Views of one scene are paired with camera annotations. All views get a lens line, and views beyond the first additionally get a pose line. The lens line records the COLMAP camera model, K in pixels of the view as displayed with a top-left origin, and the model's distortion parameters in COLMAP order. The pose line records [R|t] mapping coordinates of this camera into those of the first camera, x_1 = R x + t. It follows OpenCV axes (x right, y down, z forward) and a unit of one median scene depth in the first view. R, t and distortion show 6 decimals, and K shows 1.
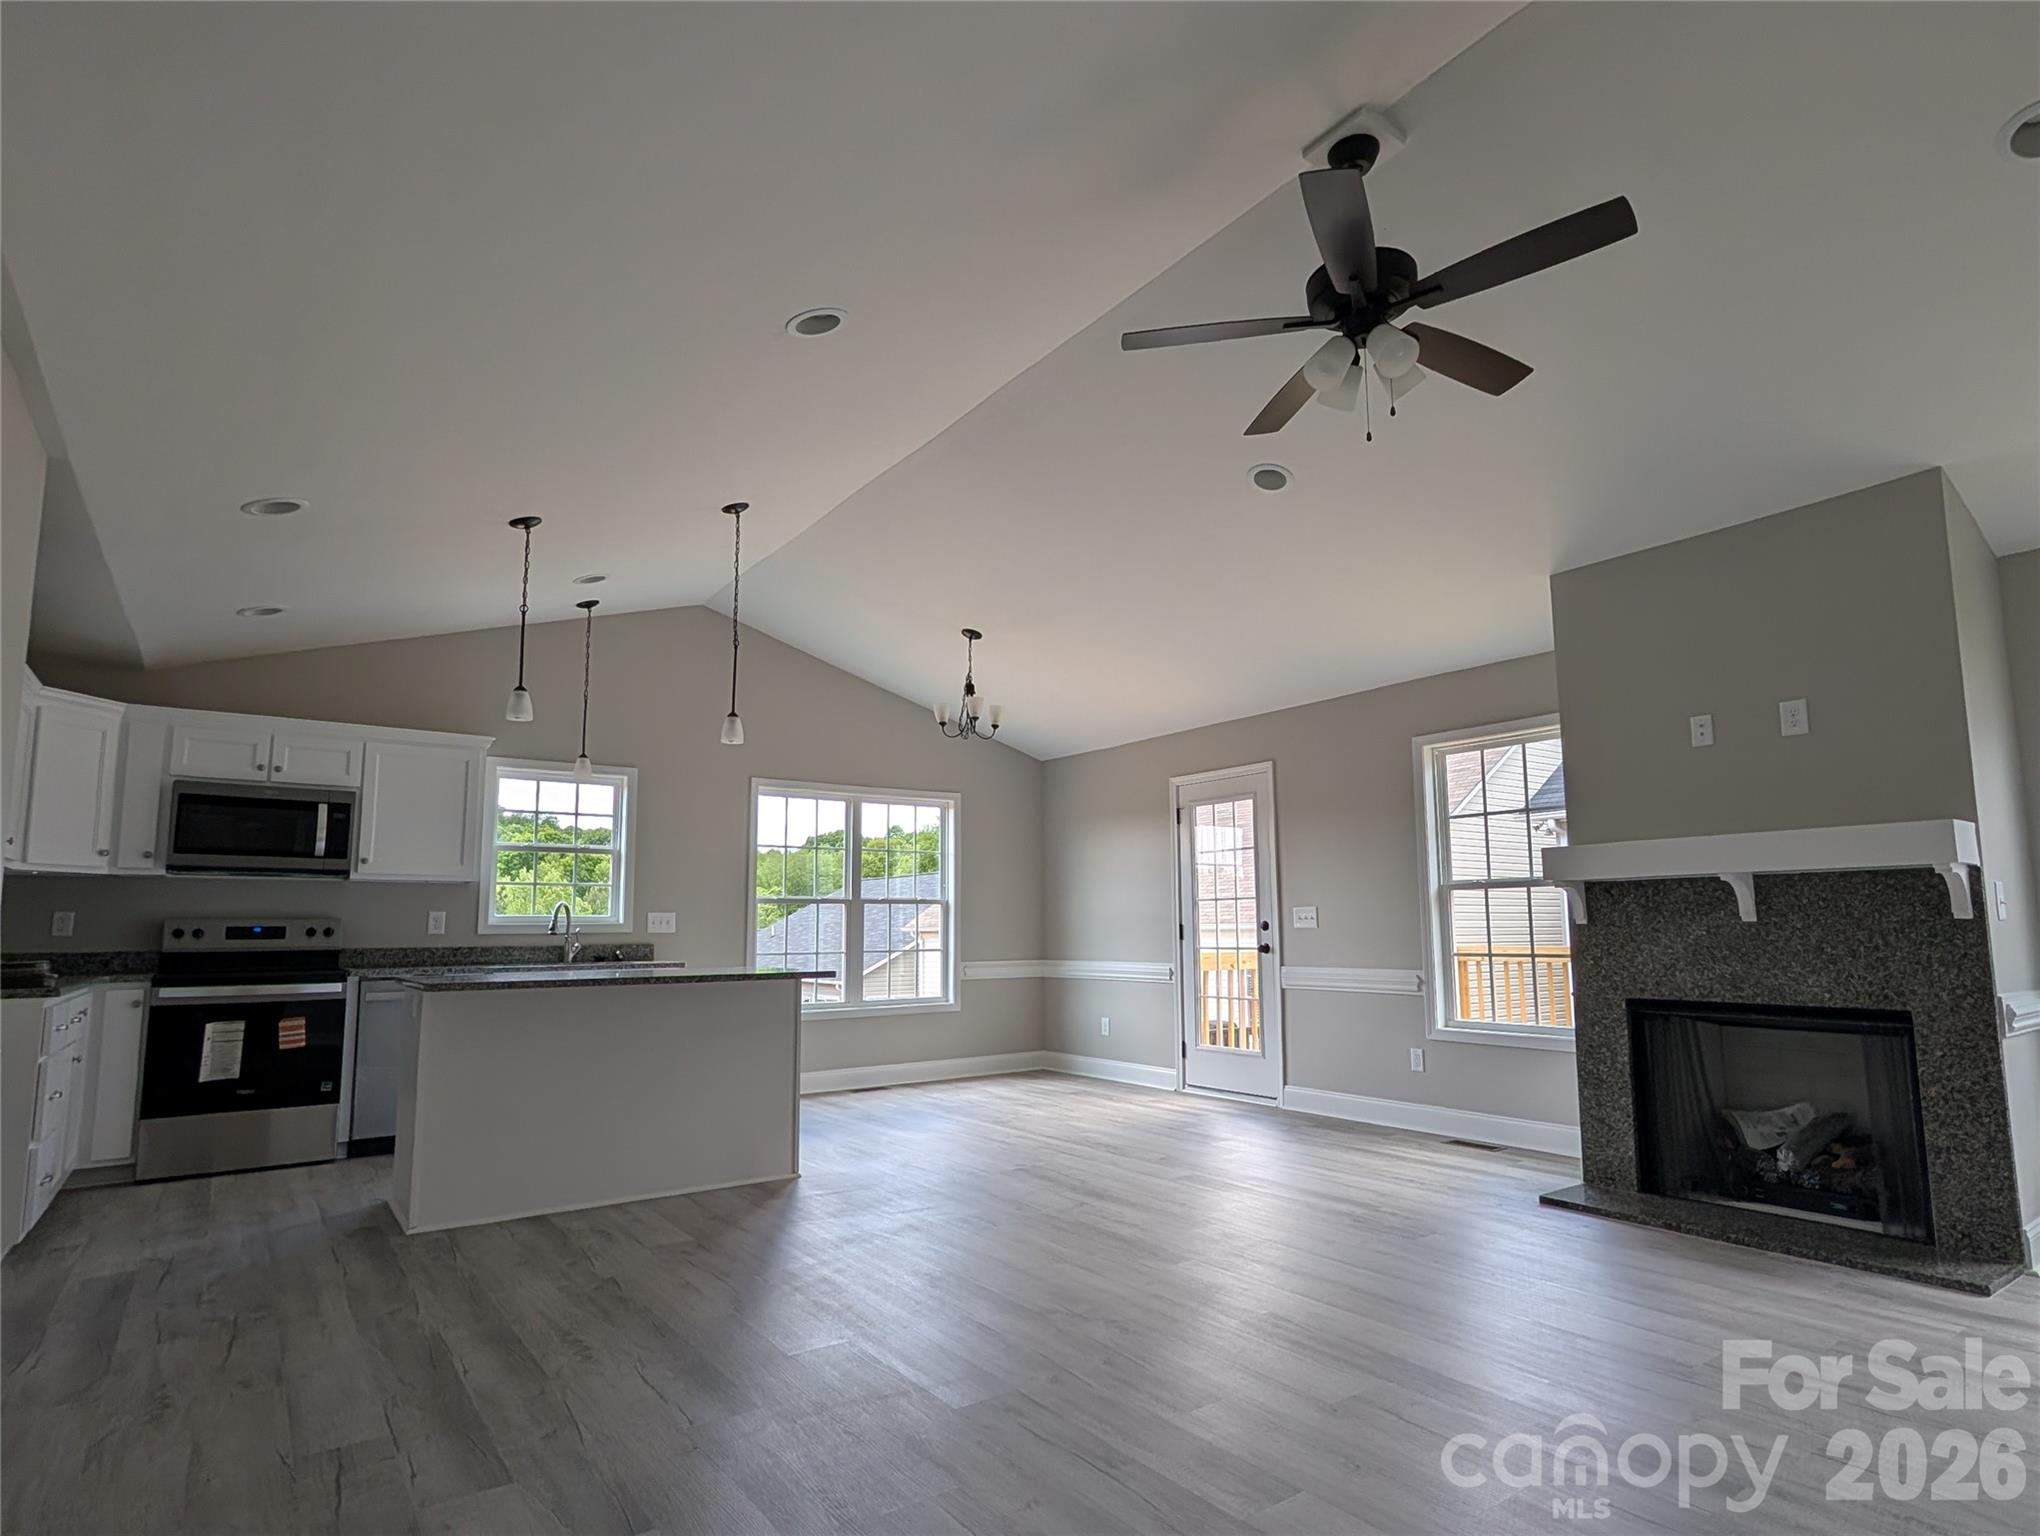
lens RADIAL K [[1098.5, 0, 1007.9], [0, 1098.5, 801.8], [0, 0, 1]] dist [0.002622, 0.000766]
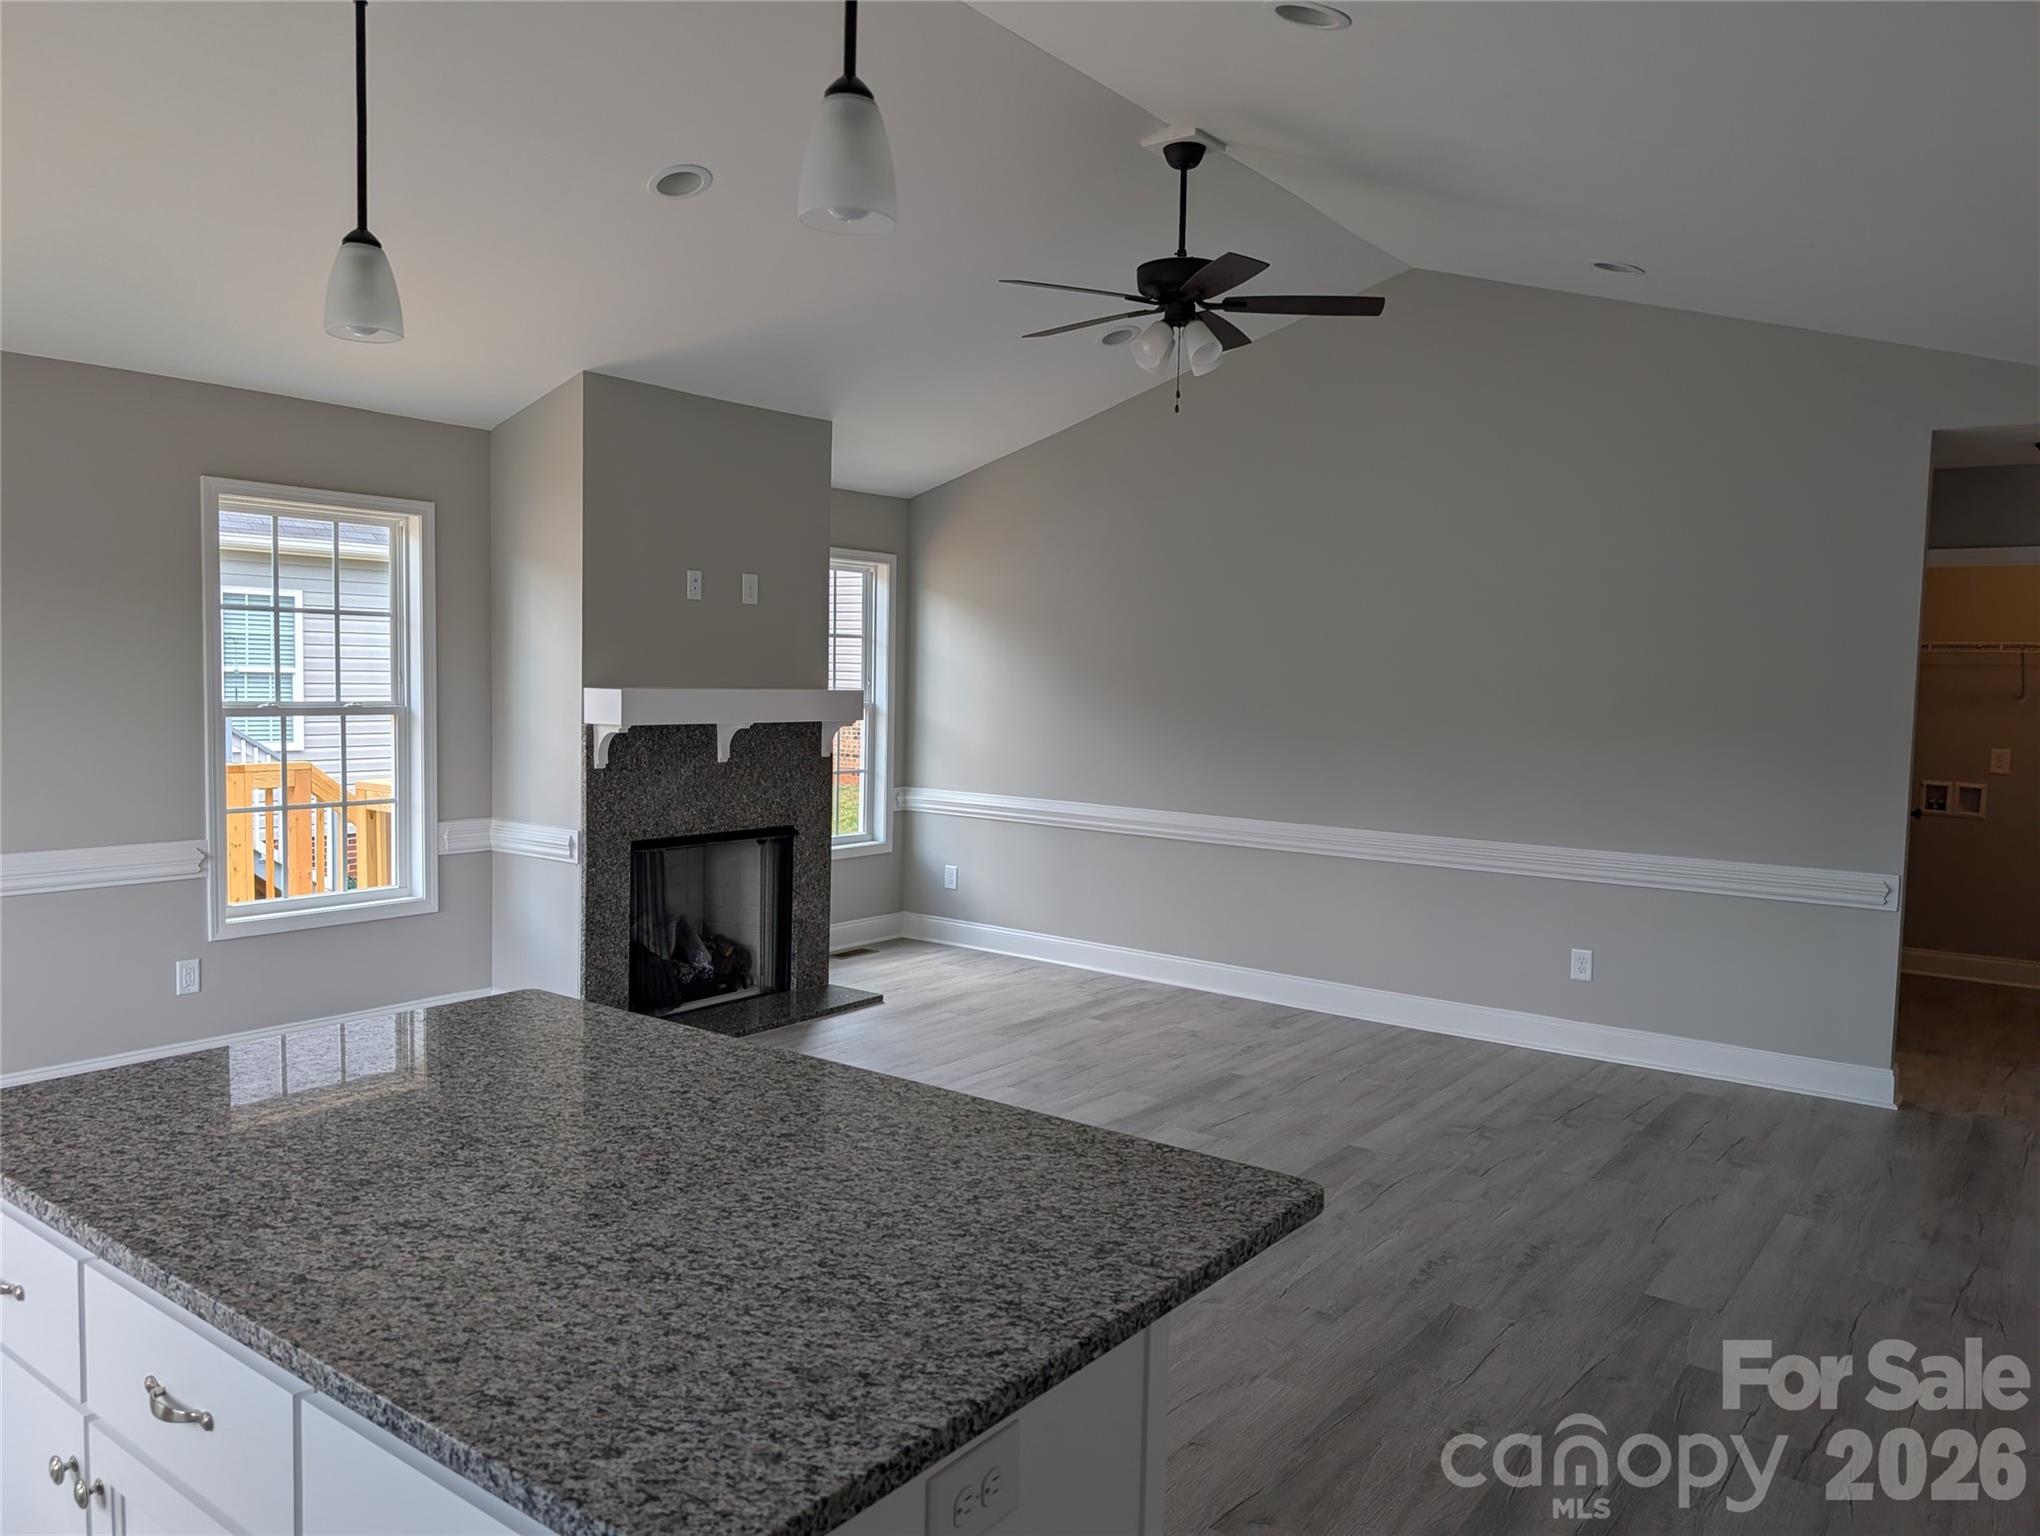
lens RADIAL K [[1476.0, 0, 1030.4], [0, 1476.0, 774.9], [0, 0, 1]] dist [0.007860, -0.004393]
pose [[-0.318744, -0.066104, 0.945533, -0.829391], [-0.130046, 0.991181, 0.025456, 0.038430], [-0.938877, -0.114849, -0.324529, 1.120847]]
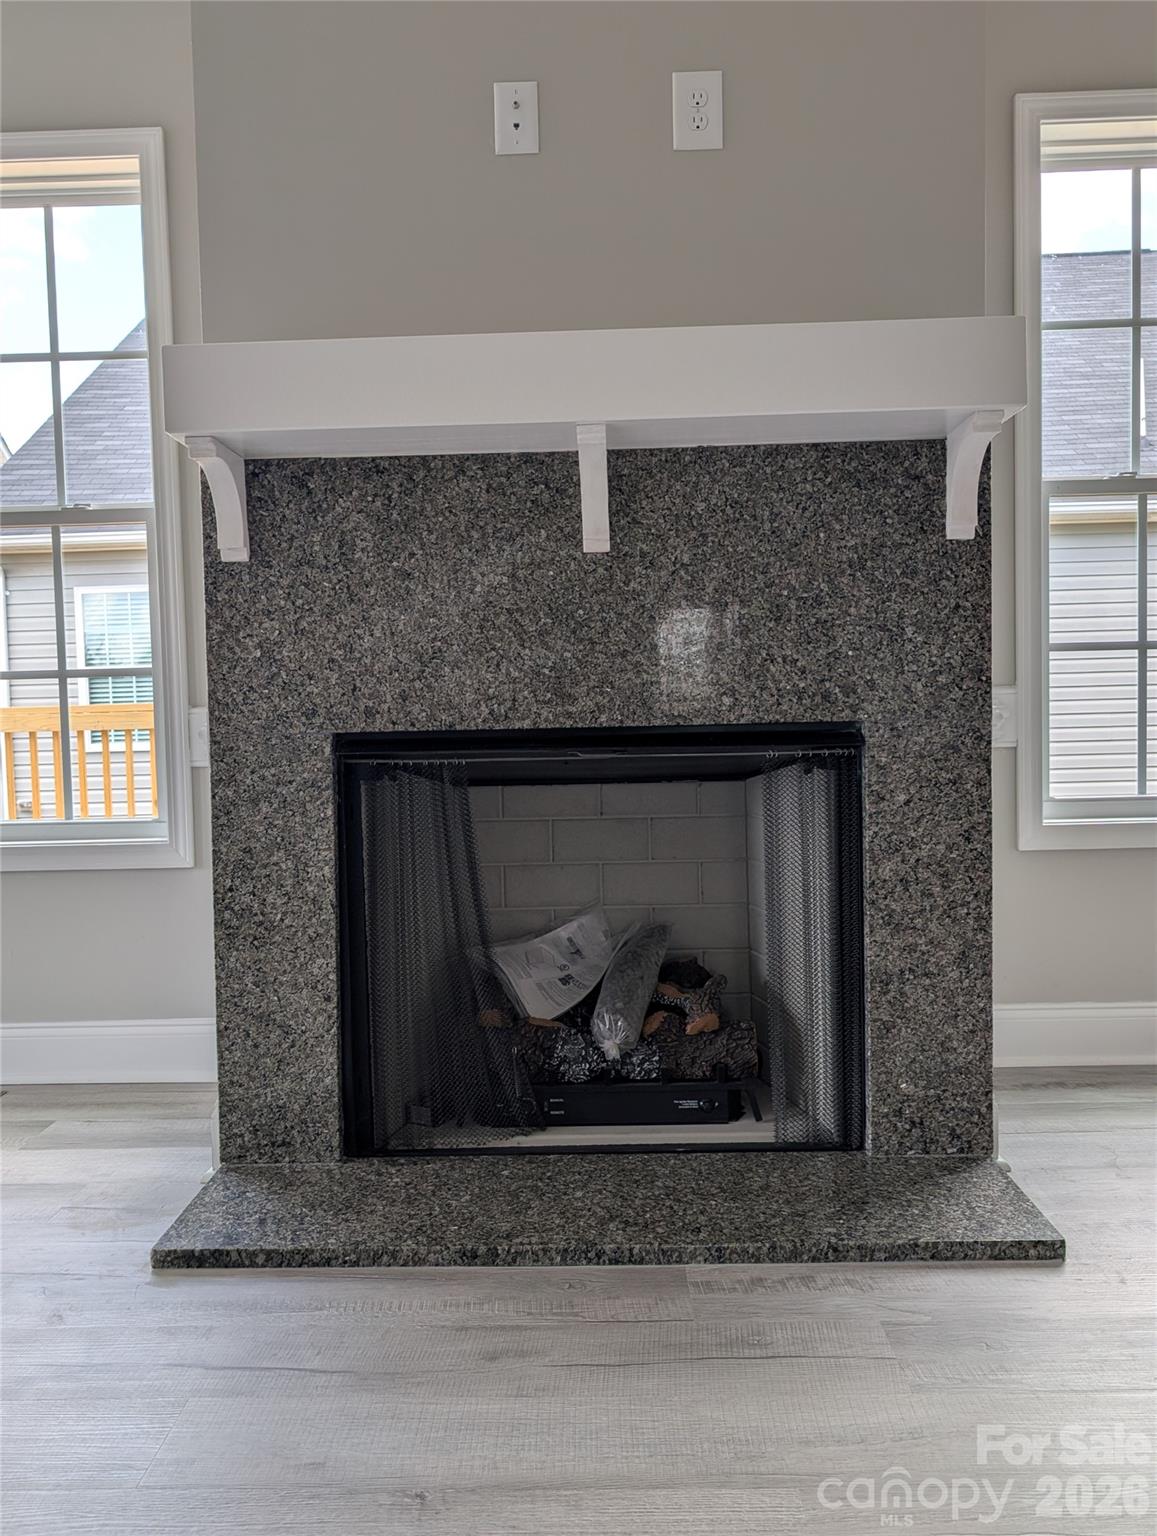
lens RADIAL K [[1179.2, 0, 584.8], [0, 1179.2, 802.7], [0, 0, 1]] dist [0.061107, -0.123342]
pose [[0.592941, -0.047584, 0.803839, 0.249695], [-0.076433, 0.990420, 0.115009, 0.147018], [-0.801610, -0.129634, 0.583623, 0.656101]]
